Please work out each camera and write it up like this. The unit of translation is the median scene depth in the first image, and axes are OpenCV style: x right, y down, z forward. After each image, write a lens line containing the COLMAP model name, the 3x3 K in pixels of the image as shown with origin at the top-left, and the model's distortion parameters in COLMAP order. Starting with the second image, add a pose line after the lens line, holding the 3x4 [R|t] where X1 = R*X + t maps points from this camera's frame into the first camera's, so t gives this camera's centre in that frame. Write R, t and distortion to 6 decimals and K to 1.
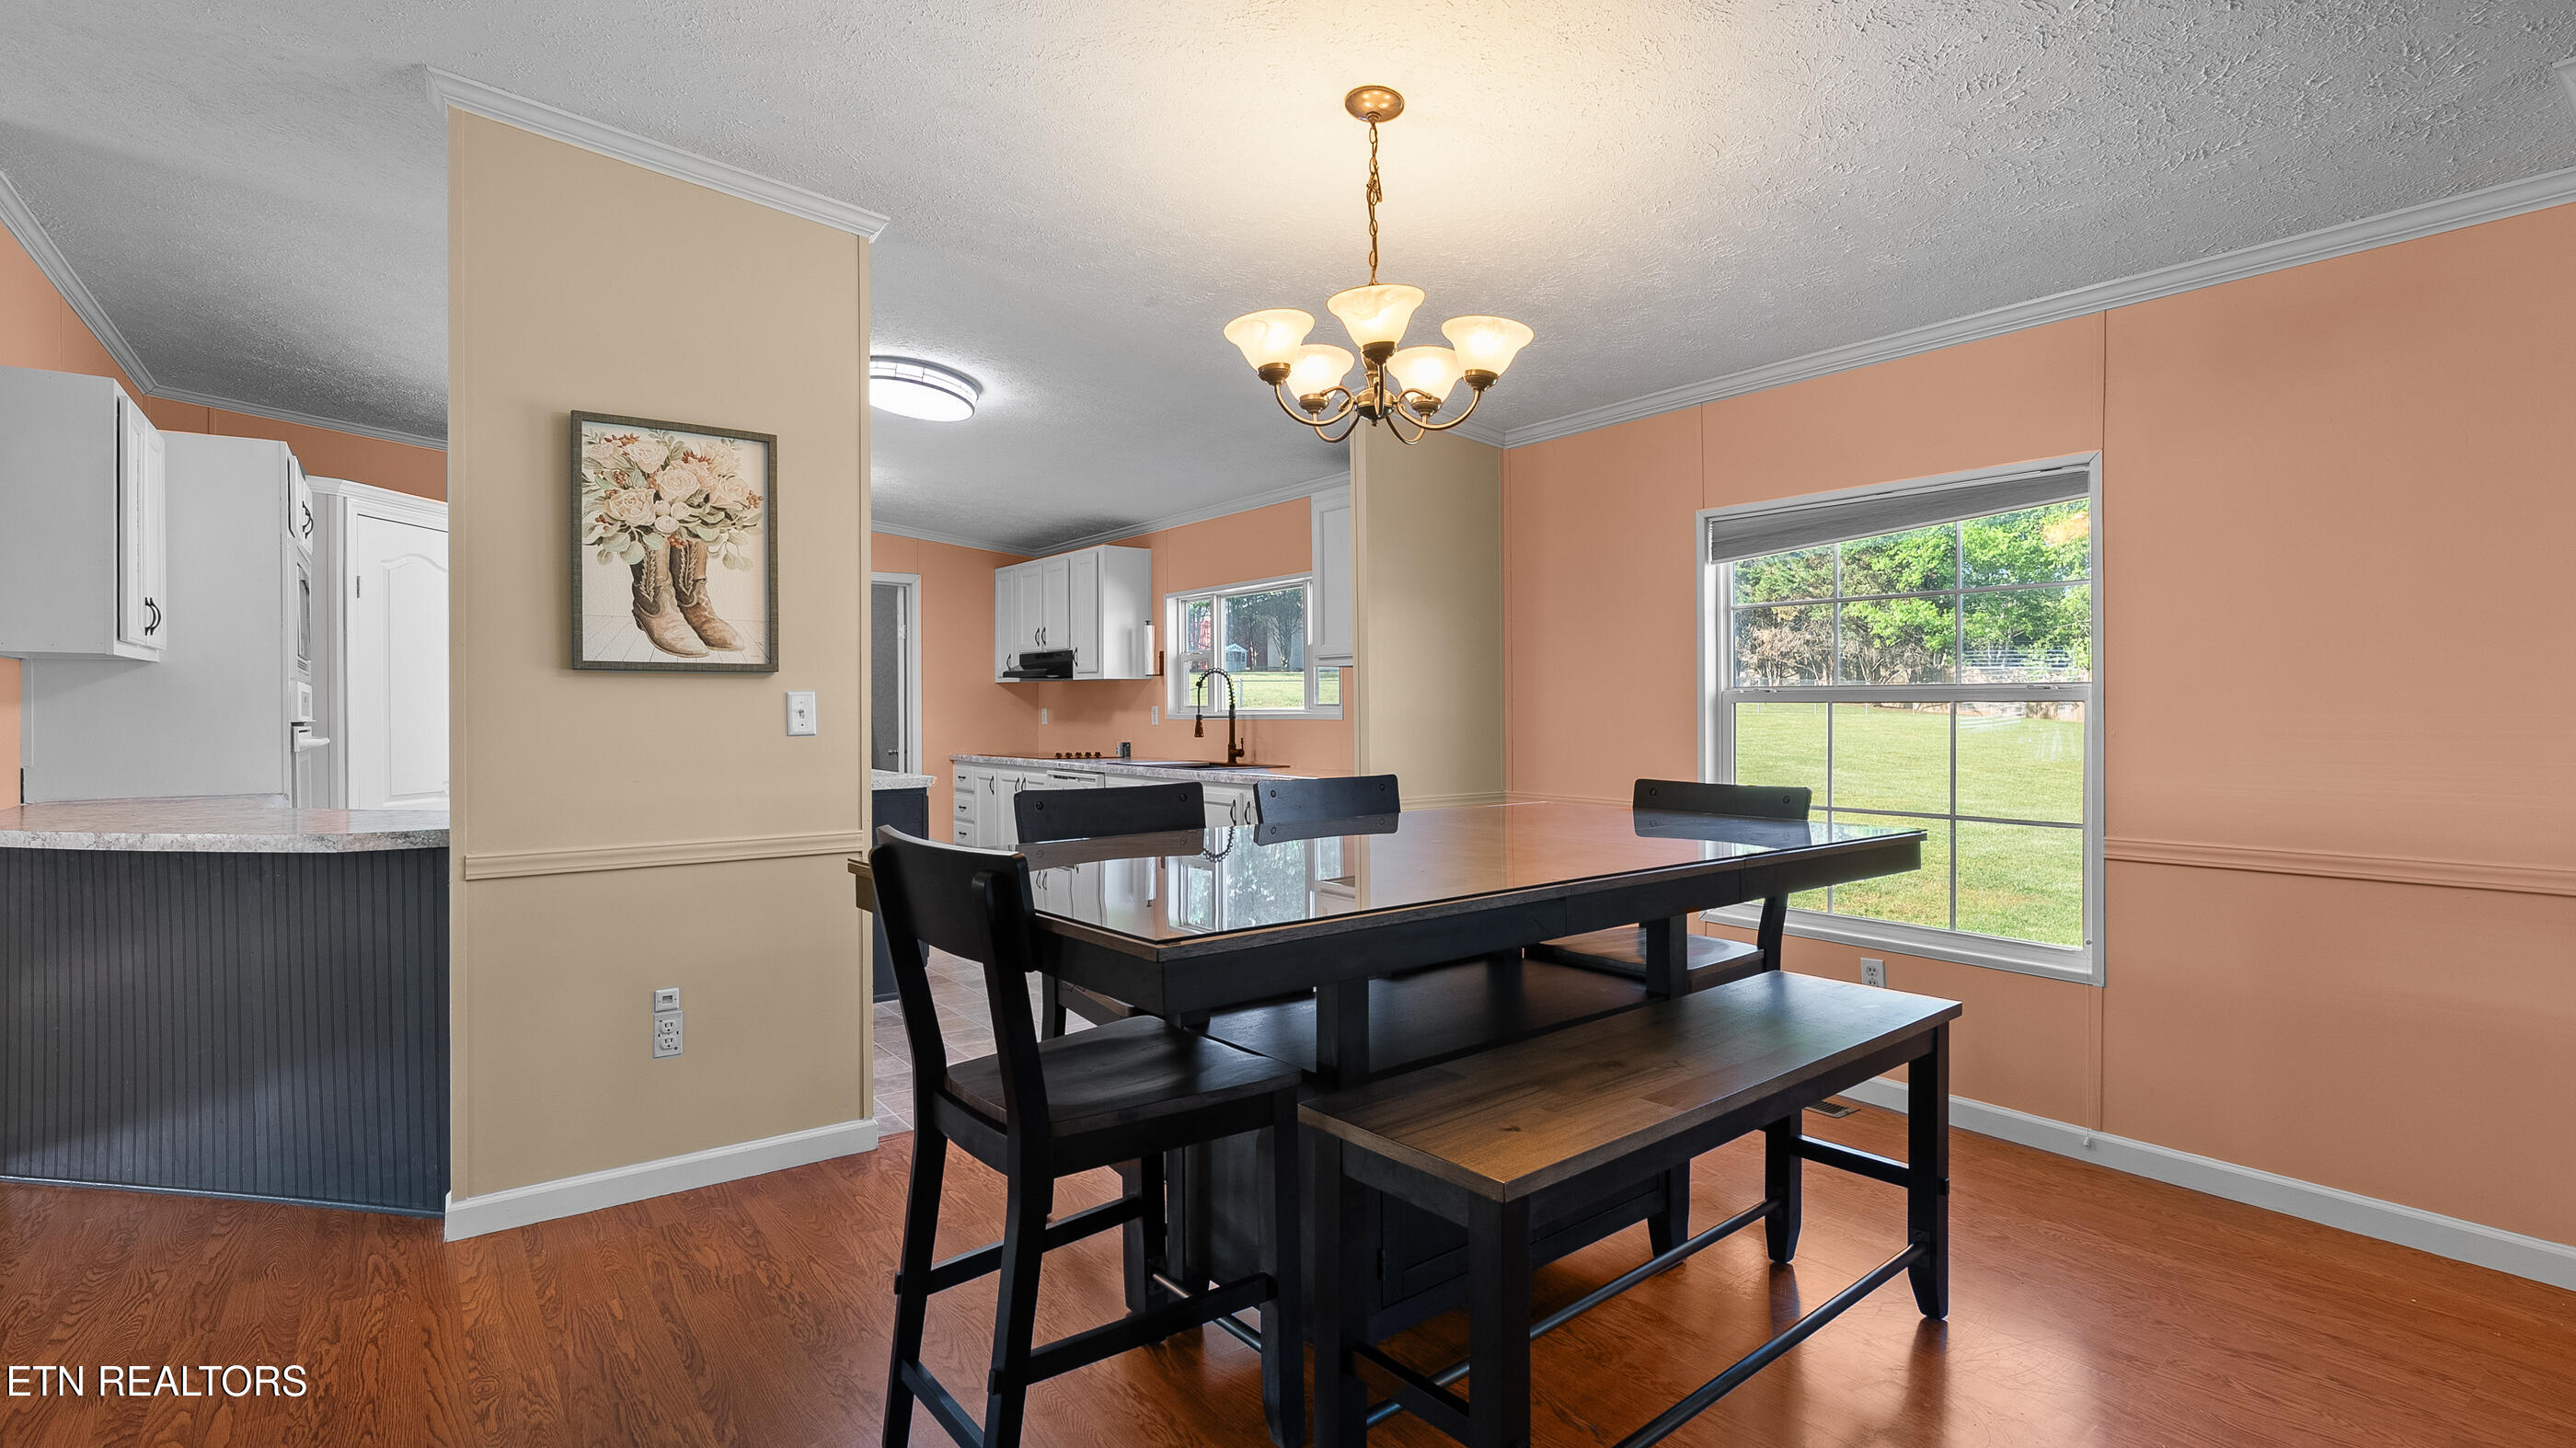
lens RADIAL K [[1178.5, 0, 1282.2], [0, 1178.5, 710.1], [0, 0, 1]] dist [-0.000495, 0.000449]
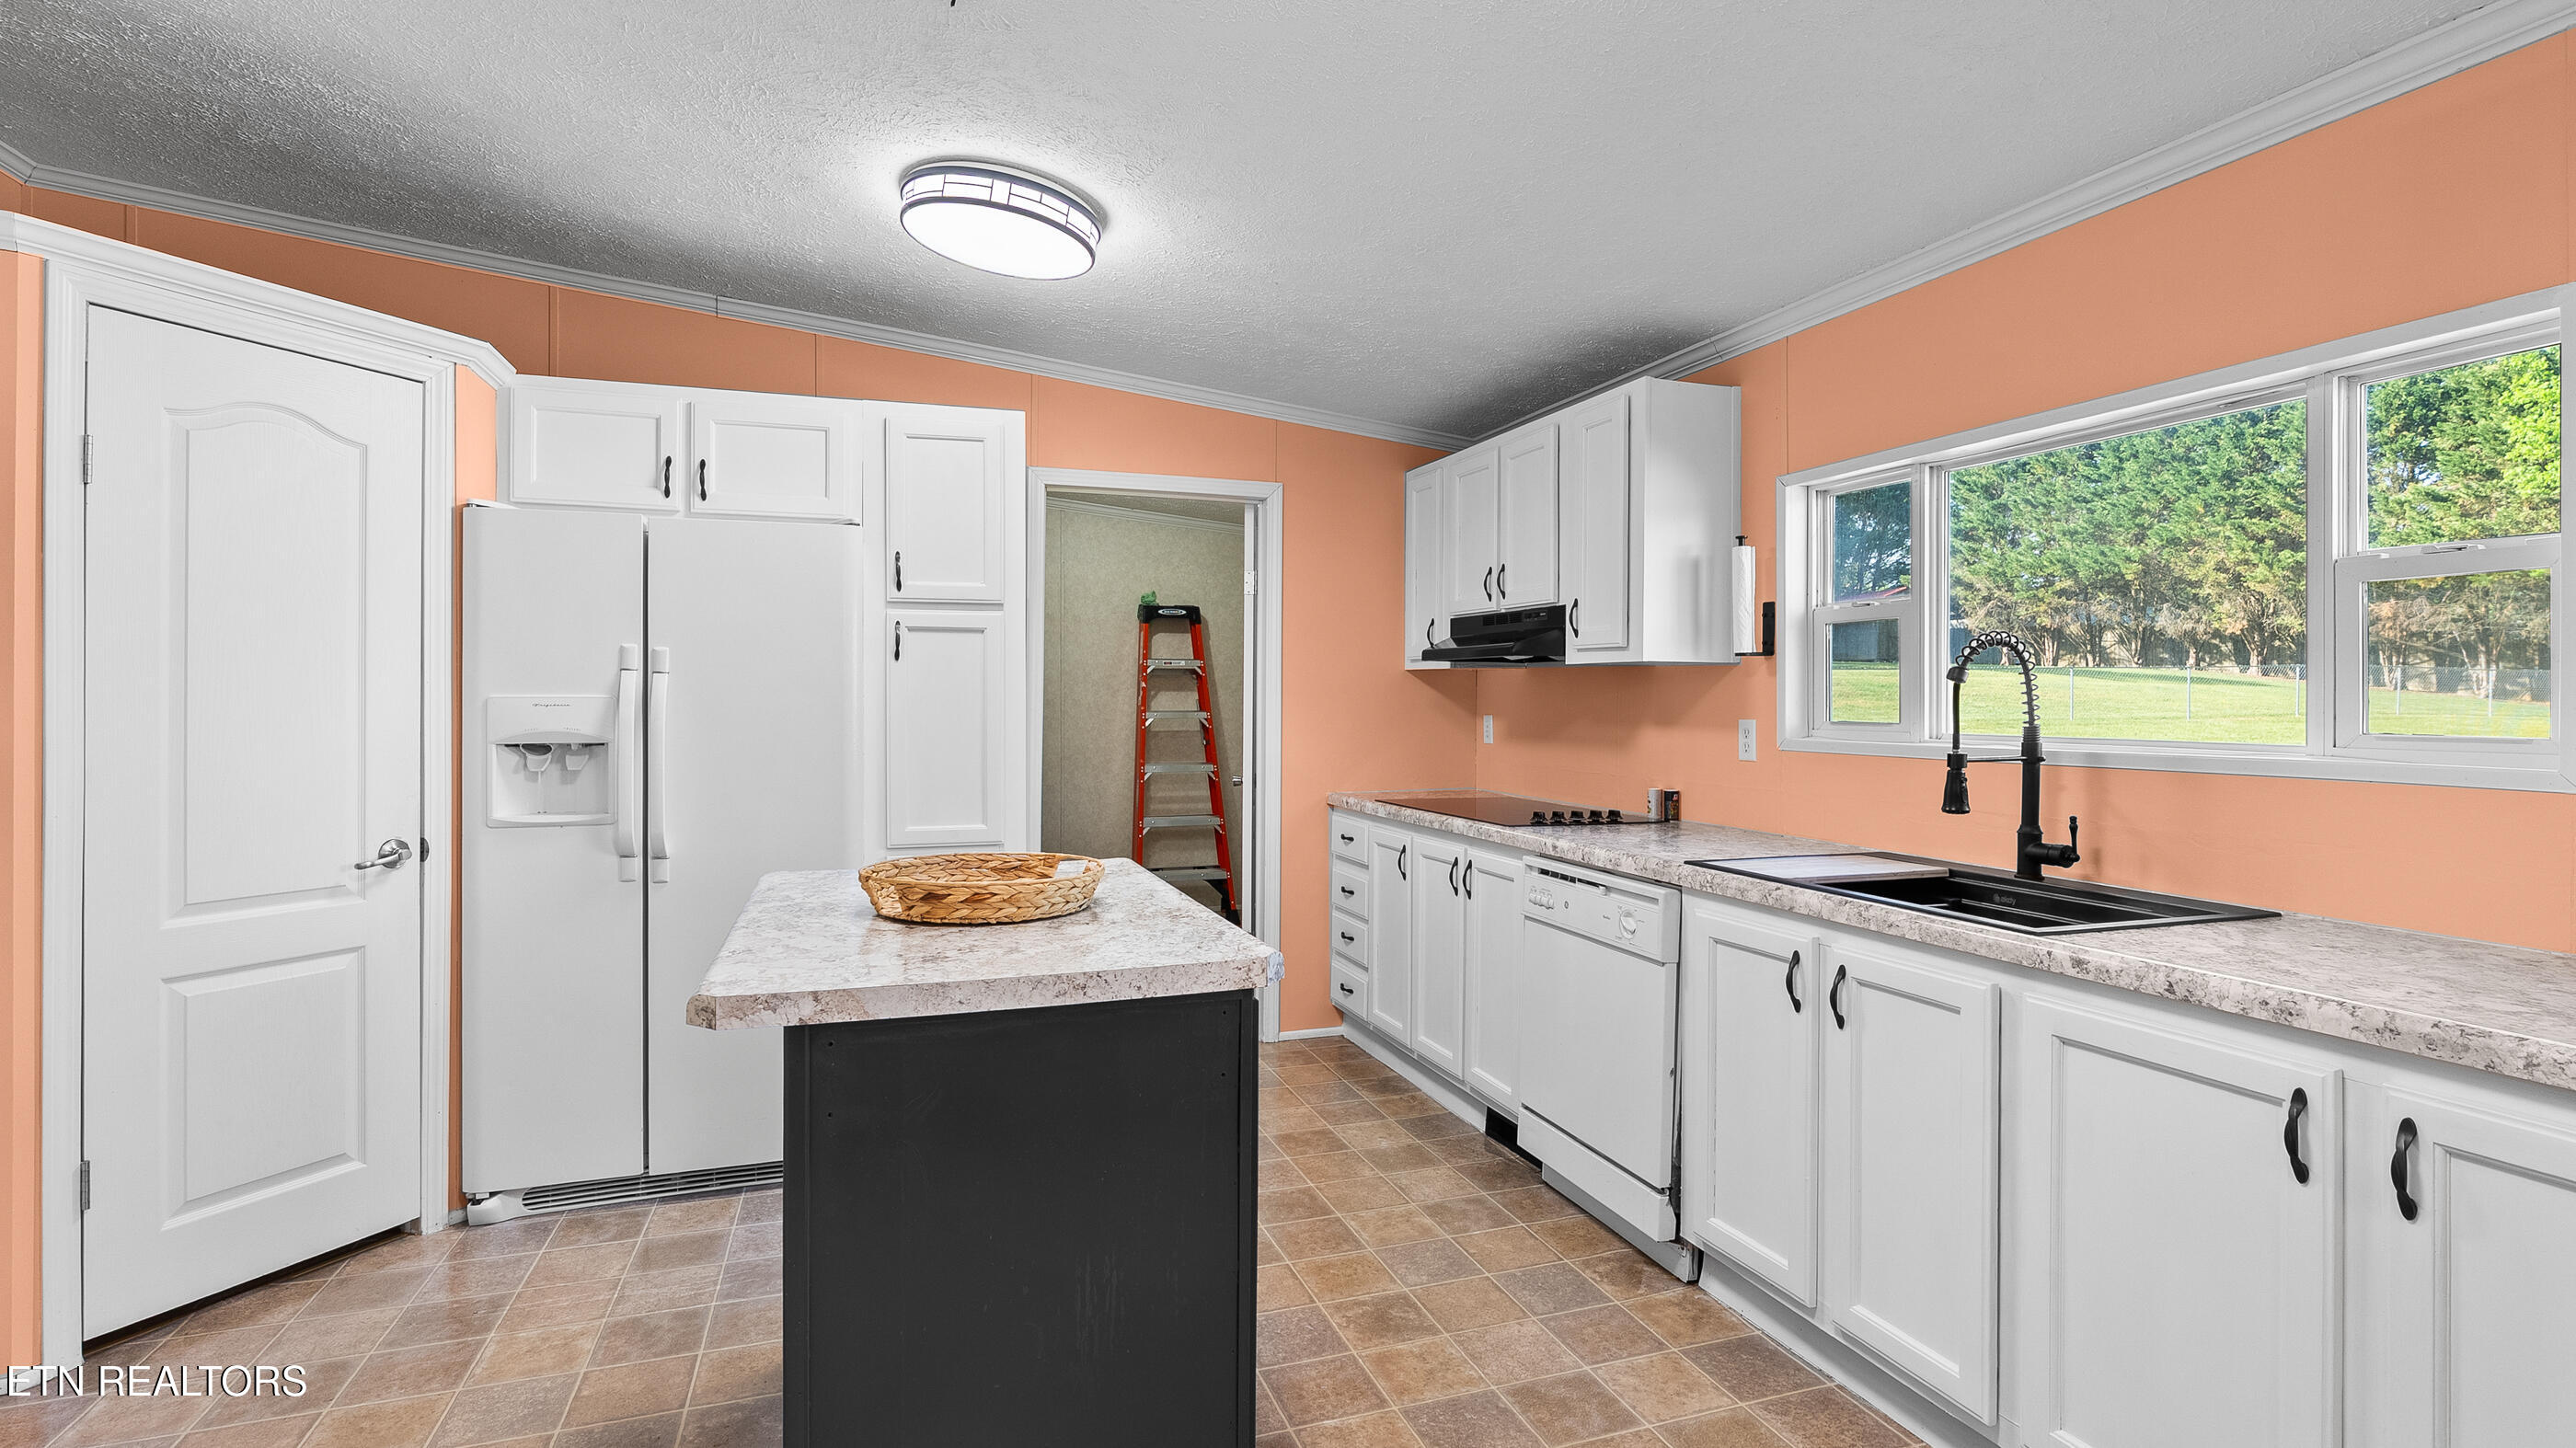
lens RADIAL K [[1203.5, 0, 1276.7], [0, 1203.5, 700.0], [0, 0, 1]] dist [-0.003123, 0.000578]
pose [[0.948878, 0.008698, -0.315524, -0.133077], [-0.008571, 0.999962, 0.001792, -0.010352], [0.315528, 0.001004, 0.948916, 0.479080]]
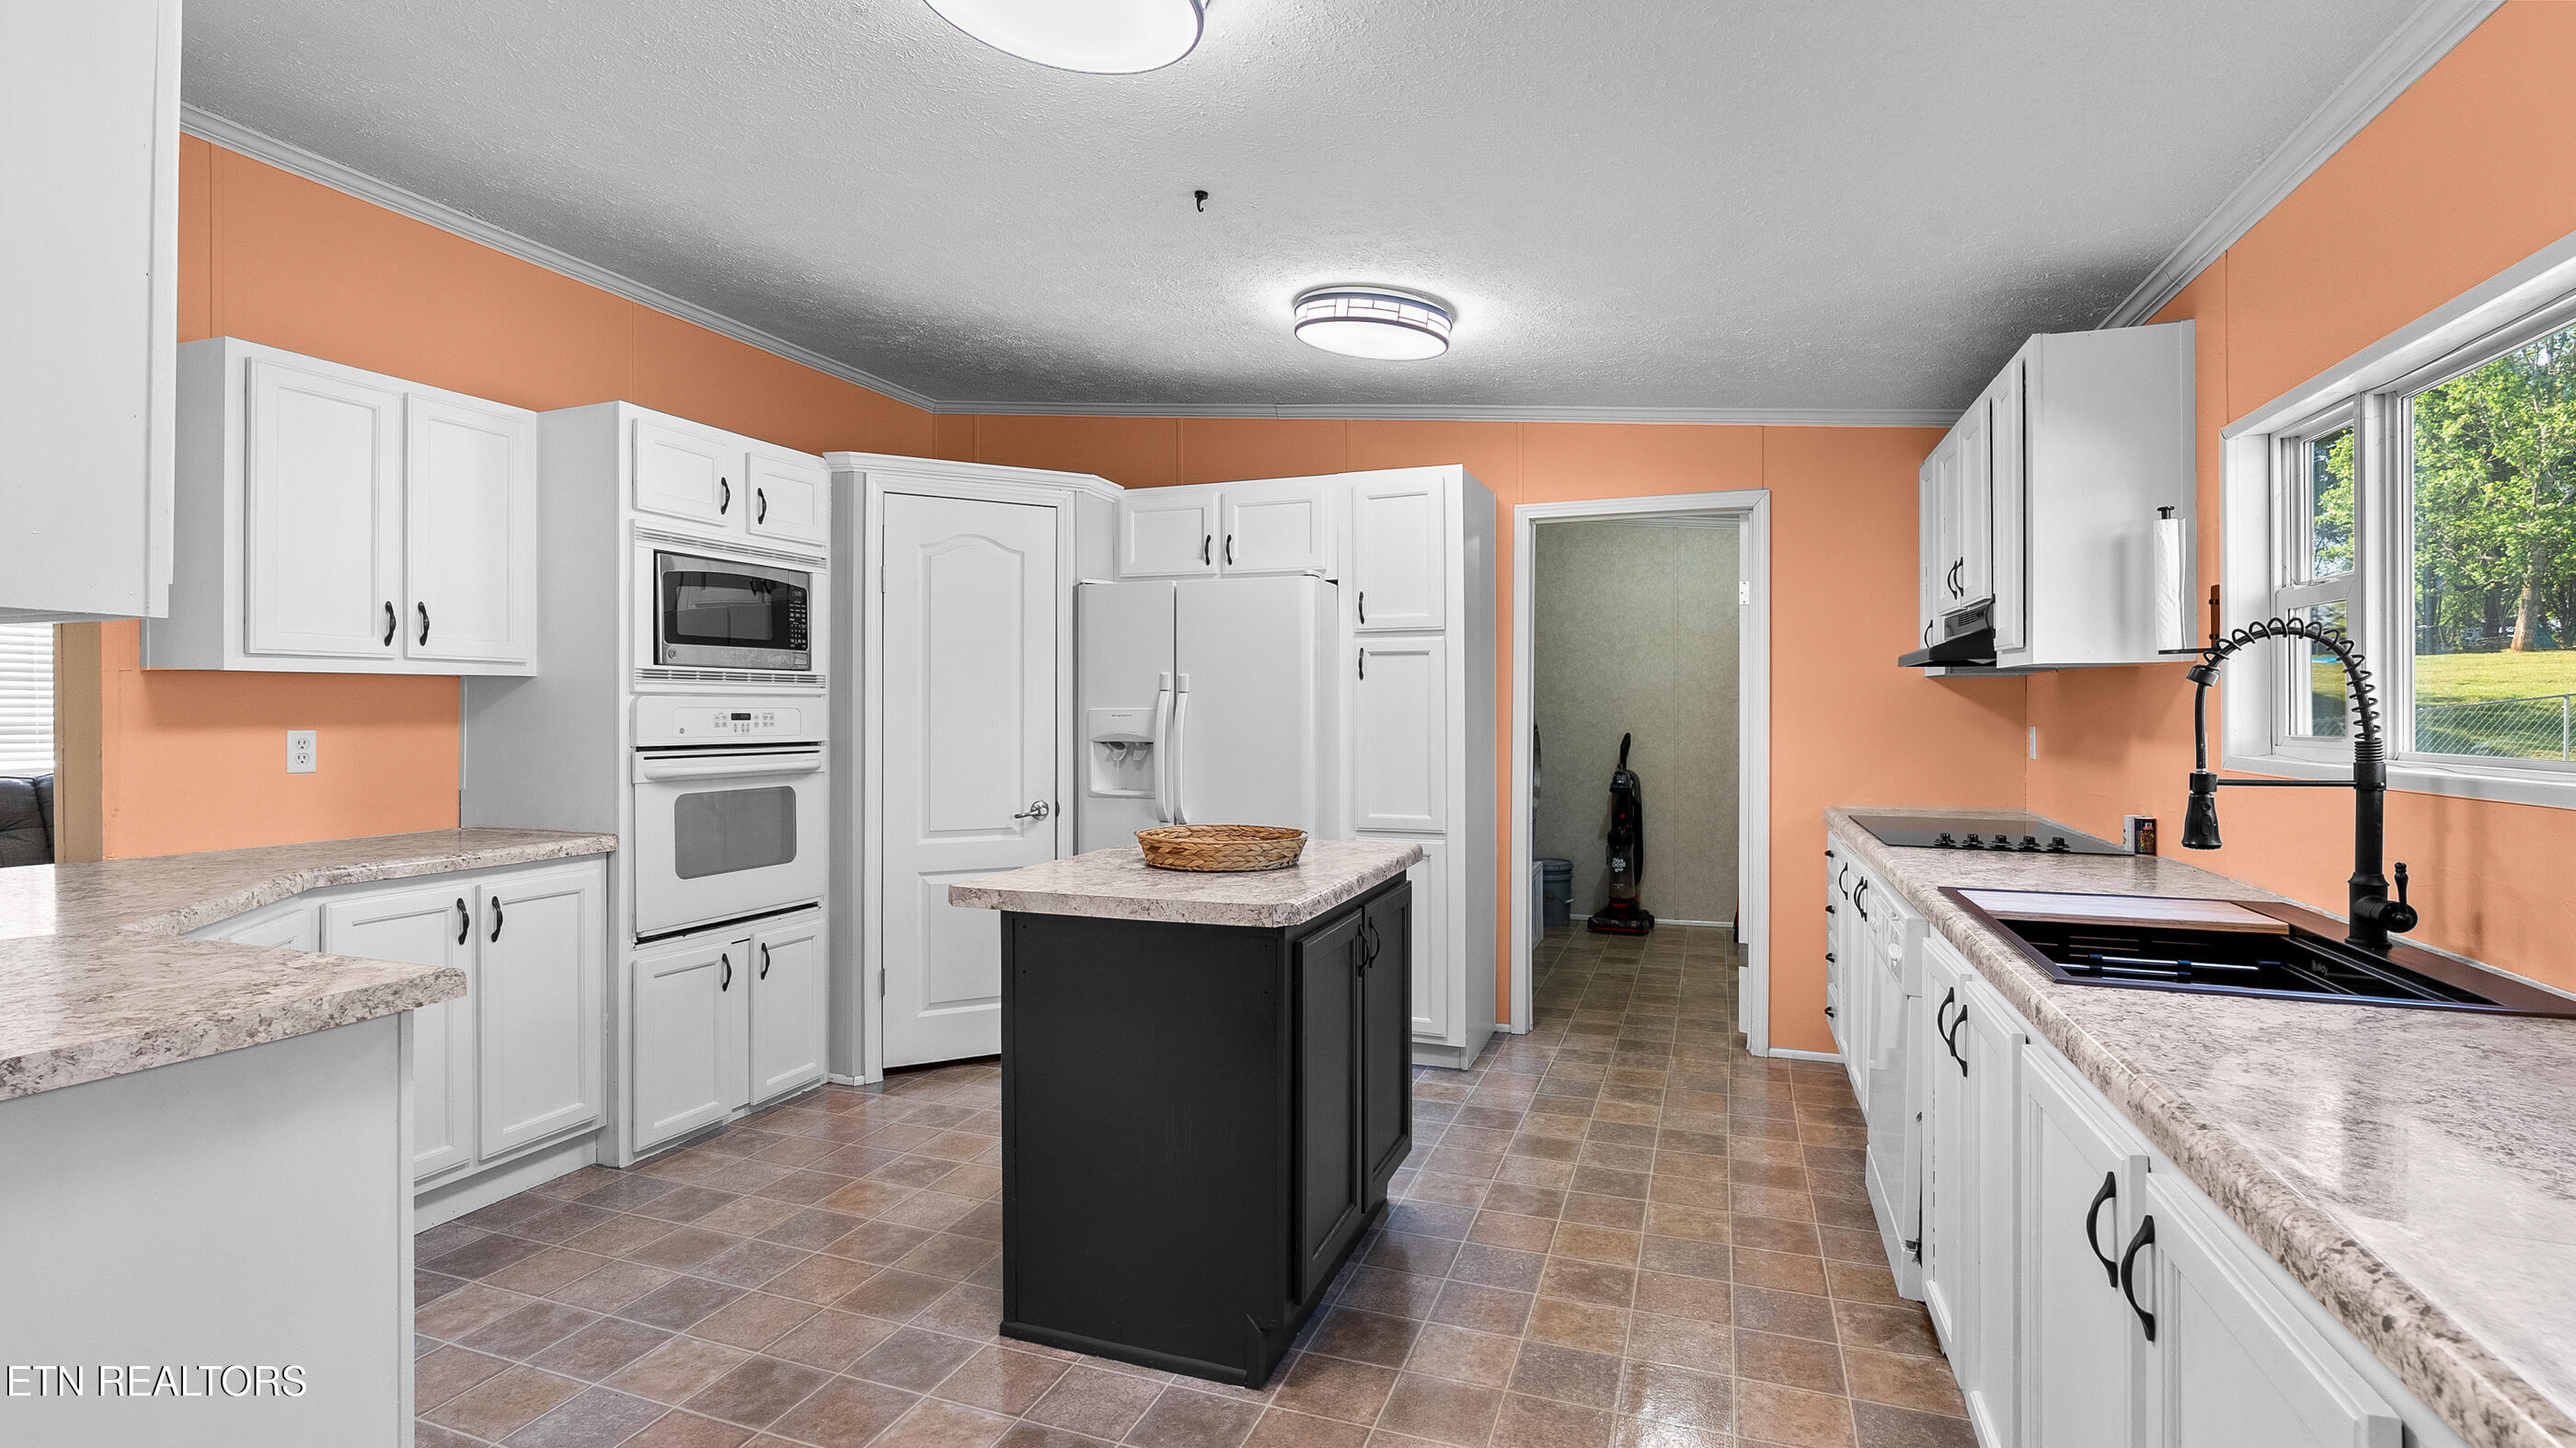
lens RADIAL K [[1178.5, 0, 1282.2], [0, 1178.5, 710.1], [0, 0, 1]] dist [-0.000495, 0.000449]
pose [[0.538998, 0.004874, -0.842293, 0.049655], [-0.002623, 0.999988, 0.004108, -0.011146], [0.842303, -0.000004, 0.539005, 0.540487]]
